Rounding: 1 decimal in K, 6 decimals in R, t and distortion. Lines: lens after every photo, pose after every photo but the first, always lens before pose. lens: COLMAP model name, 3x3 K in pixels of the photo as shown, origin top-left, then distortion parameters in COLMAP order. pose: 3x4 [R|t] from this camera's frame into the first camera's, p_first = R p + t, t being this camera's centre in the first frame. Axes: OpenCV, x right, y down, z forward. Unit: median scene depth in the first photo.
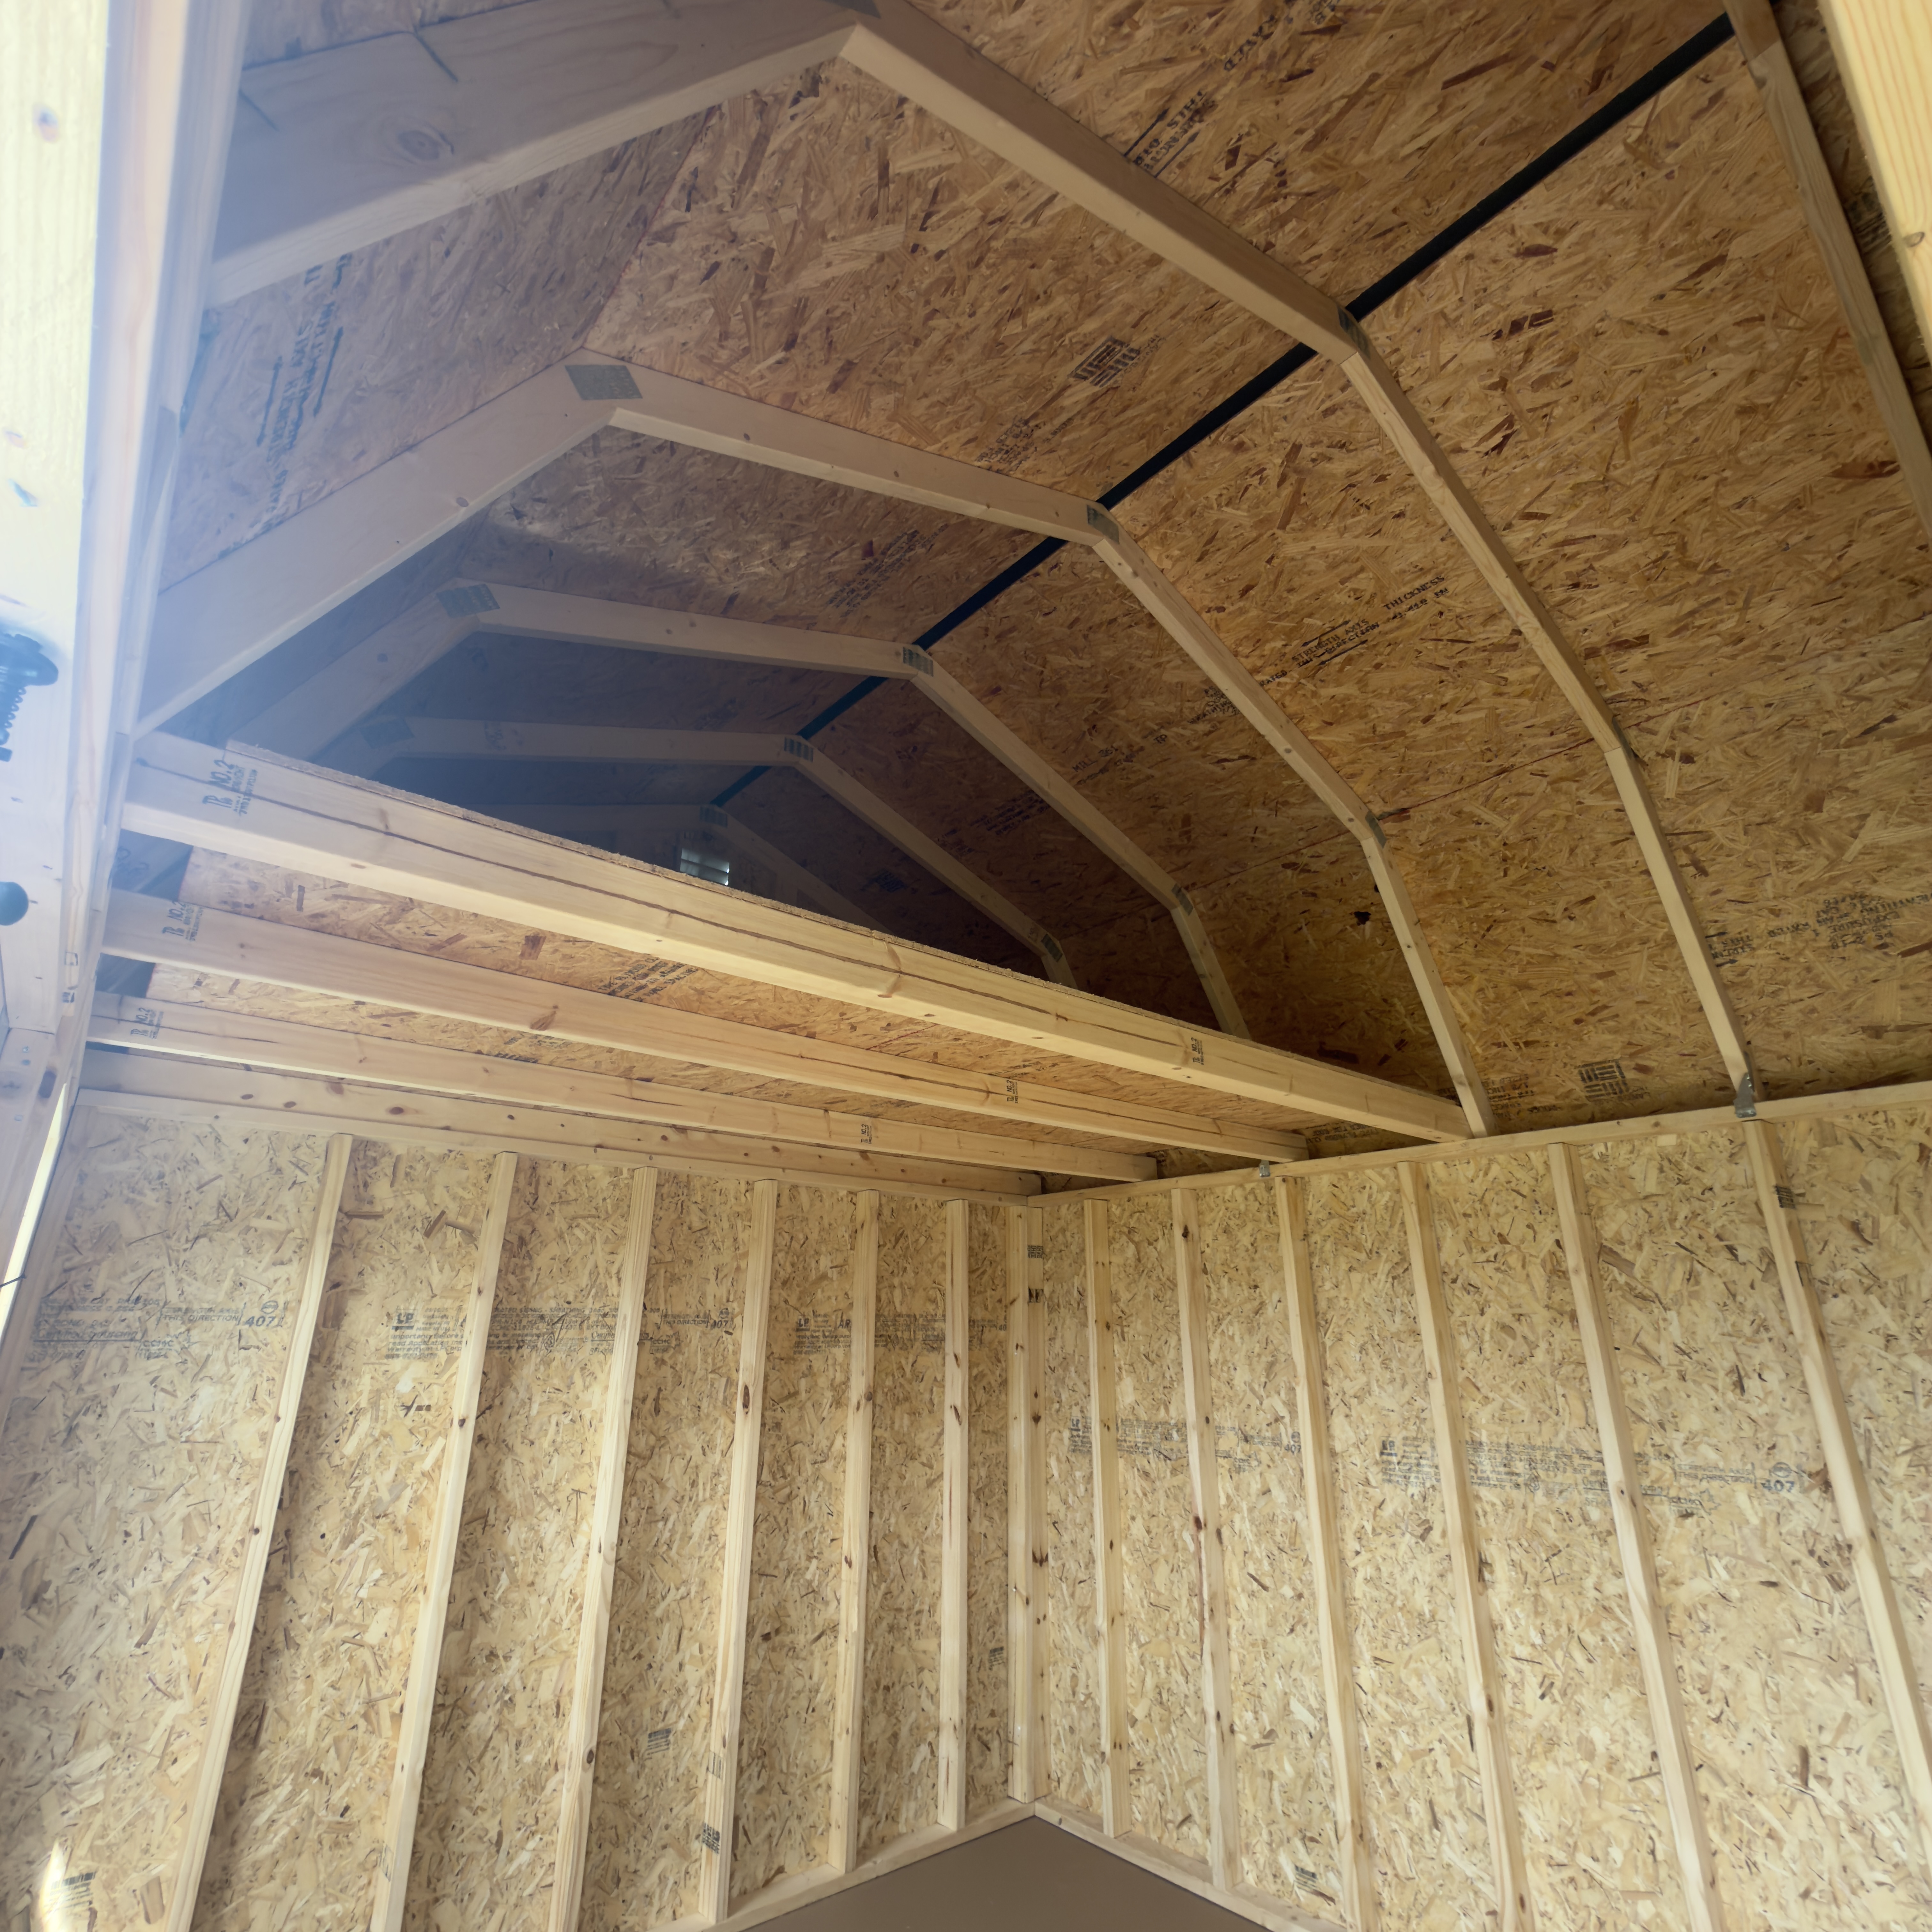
lens RADIAL K [[1025.3, 0, 965.0], [0, 1025.3, 969.1], [0, 0, 1]] dist [0.001968, -0.000343]
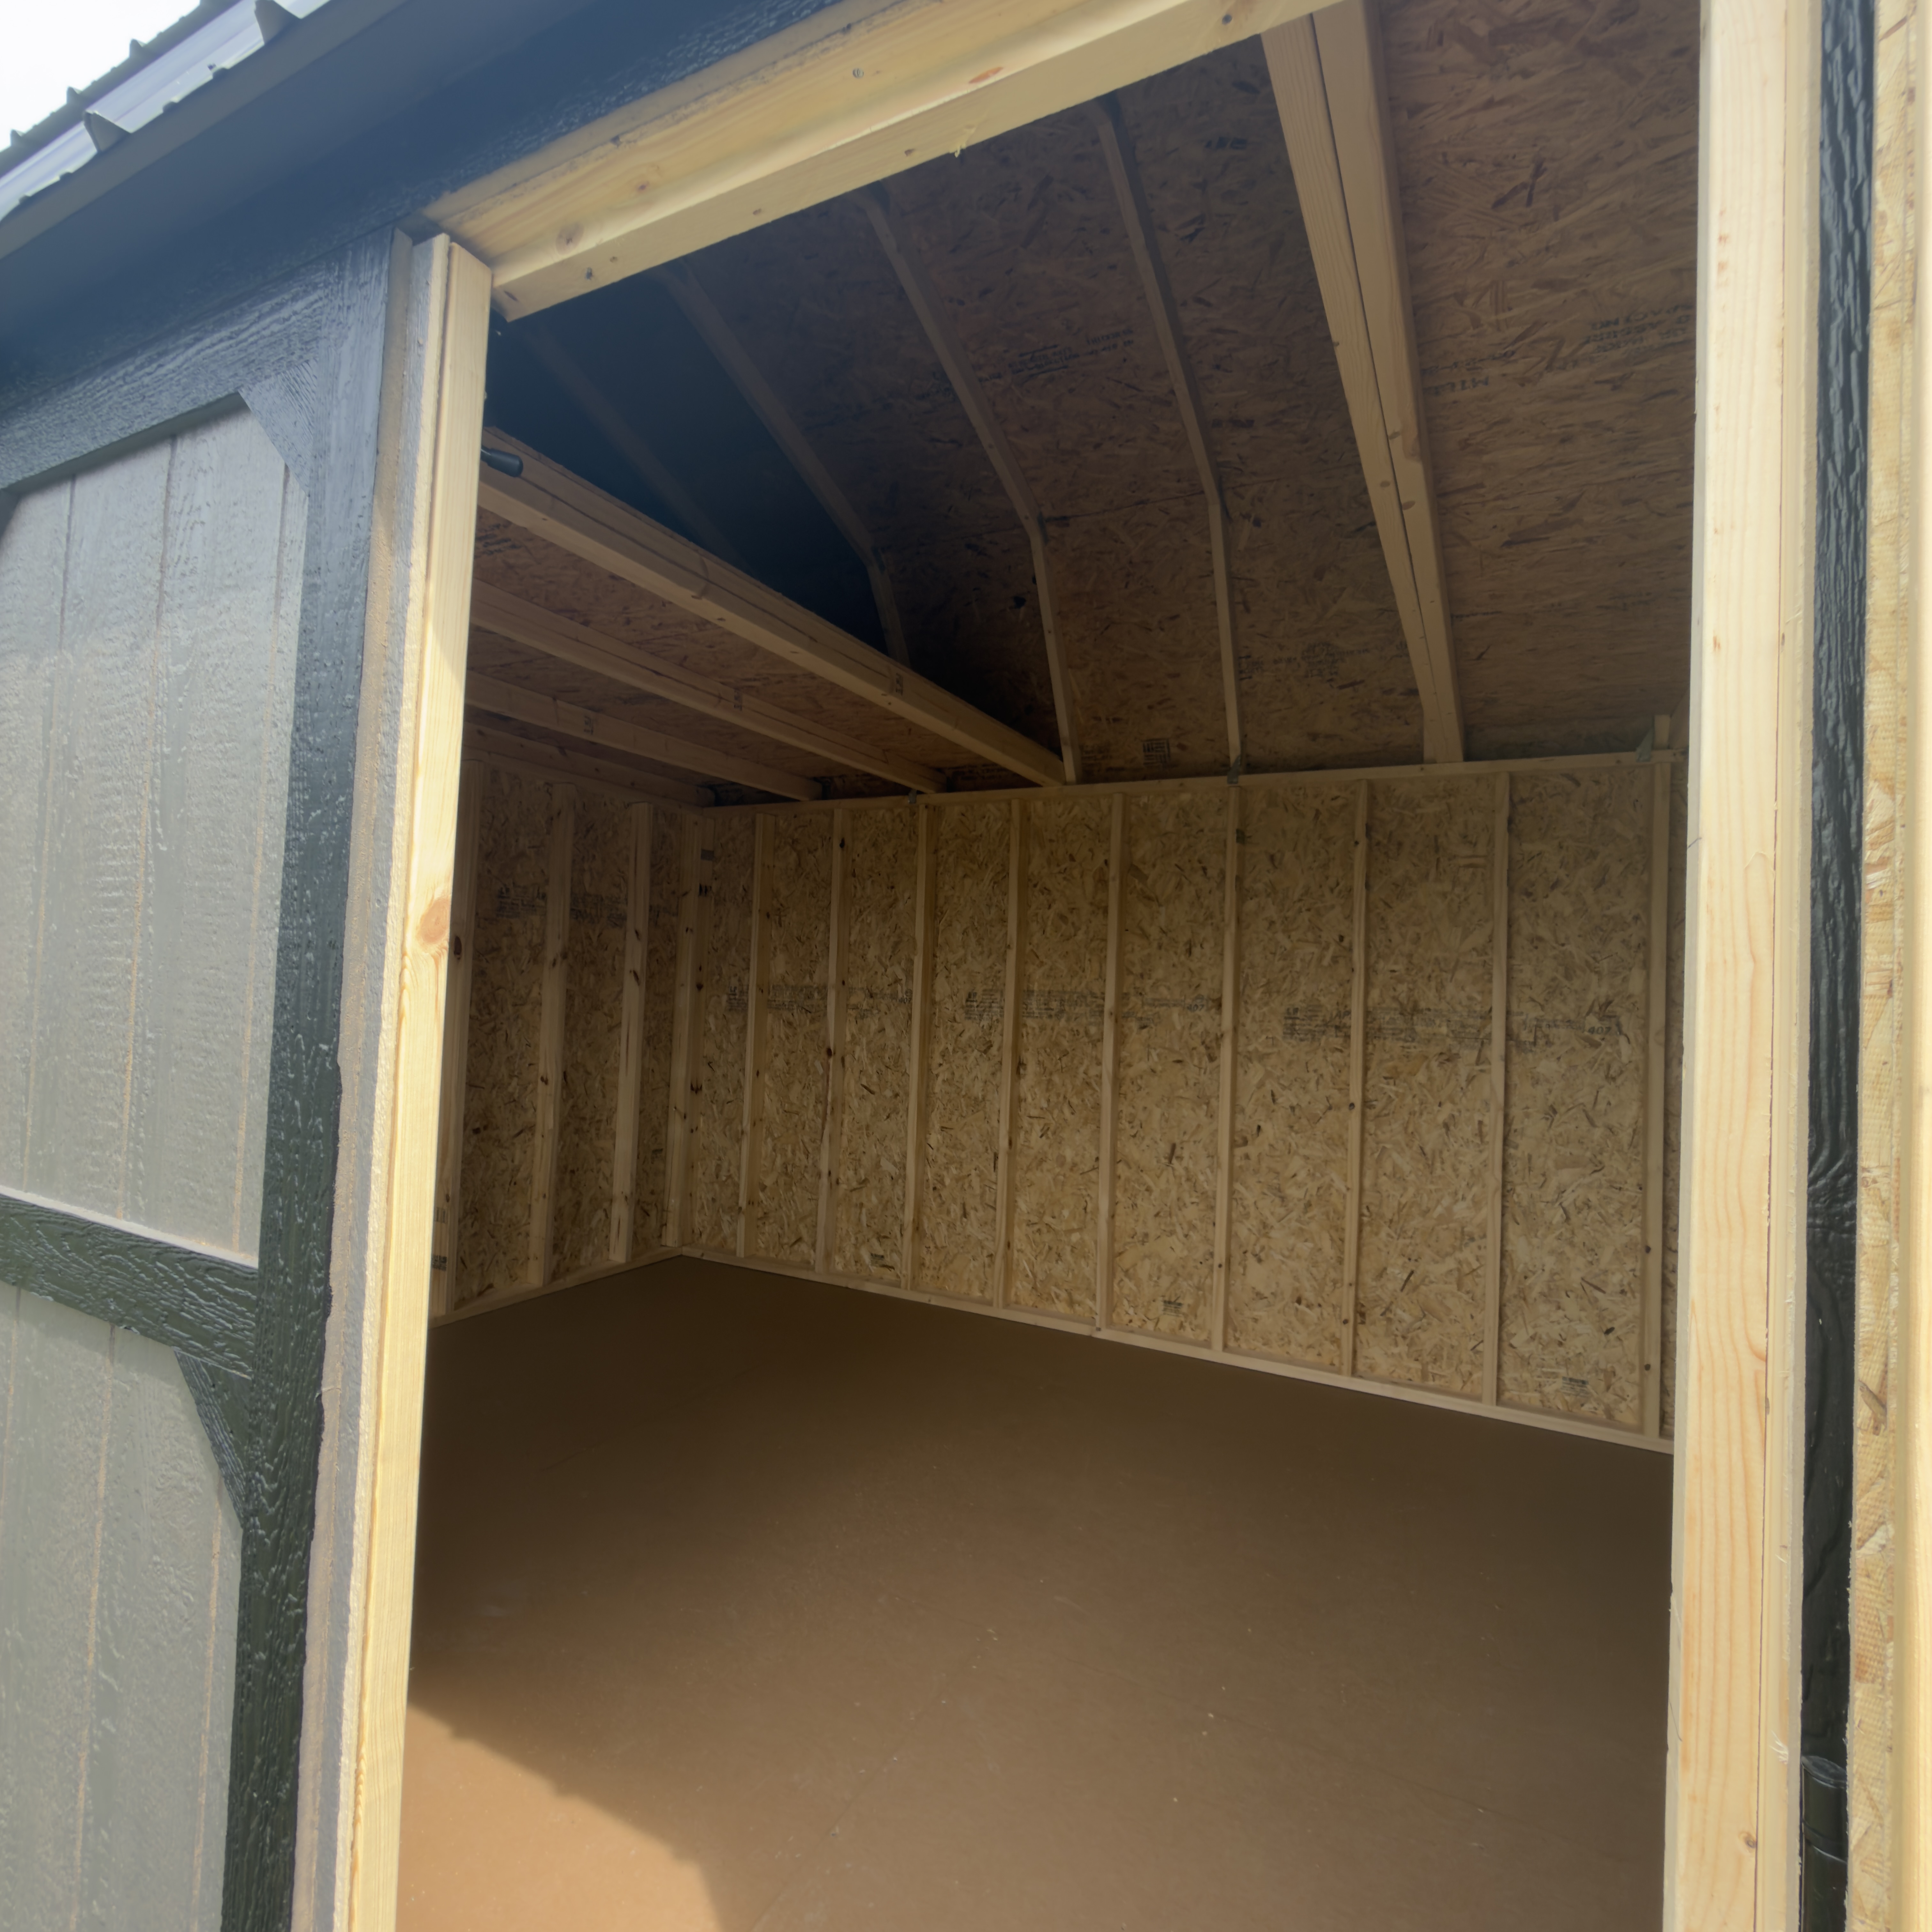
lens RADIAL K [[1025.3, 0, 968.8], [0, 1025.3, 961.0], [0, 0, 1]] dist [0.001968, -0.000343]
pose [[0.924112, 0.042800, 0.379717, -0.139437], [-0.159034, 0.946635, 0.280339, 0.025826], [-0.347455, -0.319452, 0.881604, -0.244586]]
